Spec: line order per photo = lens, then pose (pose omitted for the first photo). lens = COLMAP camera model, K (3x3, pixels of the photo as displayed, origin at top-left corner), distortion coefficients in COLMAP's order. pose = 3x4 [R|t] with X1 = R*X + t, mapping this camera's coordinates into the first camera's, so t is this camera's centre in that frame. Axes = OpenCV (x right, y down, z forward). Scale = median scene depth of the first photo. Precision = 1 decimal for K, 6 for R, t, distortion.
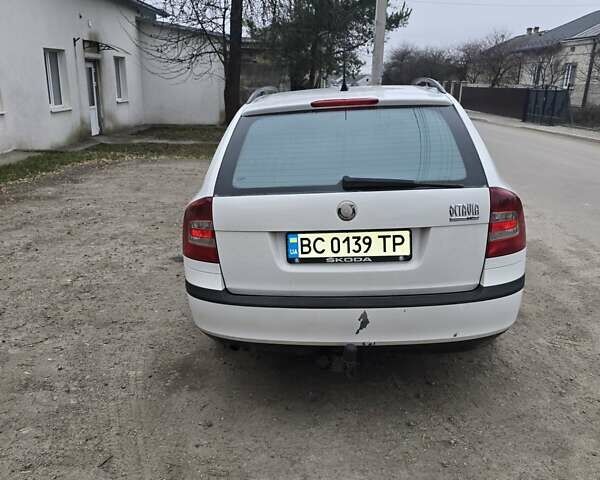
lens RADIAL K [[519.3, 0, 308.2], [0, 519.3, 258.2], [0, 0, 1]] dist [0.106991, -0.146575]
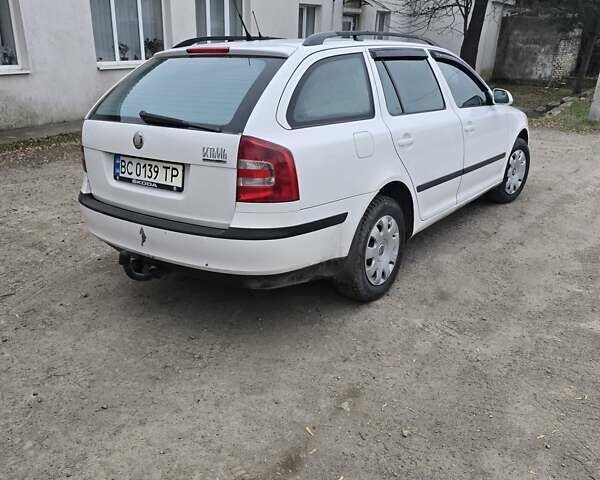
lens RADIAL K [[519.3, 0, 308.2], [0, 519.3, 258.2], [0, 0, 1]] dist [0.106991, -0.146575]
pose [[0.856198, 0.219057, -0.467909, 1.001716], [-0.184510, 0.975587, 0.119109, -0.041975], [0.482578, -0.015647, 0.875713, 0.125787]]
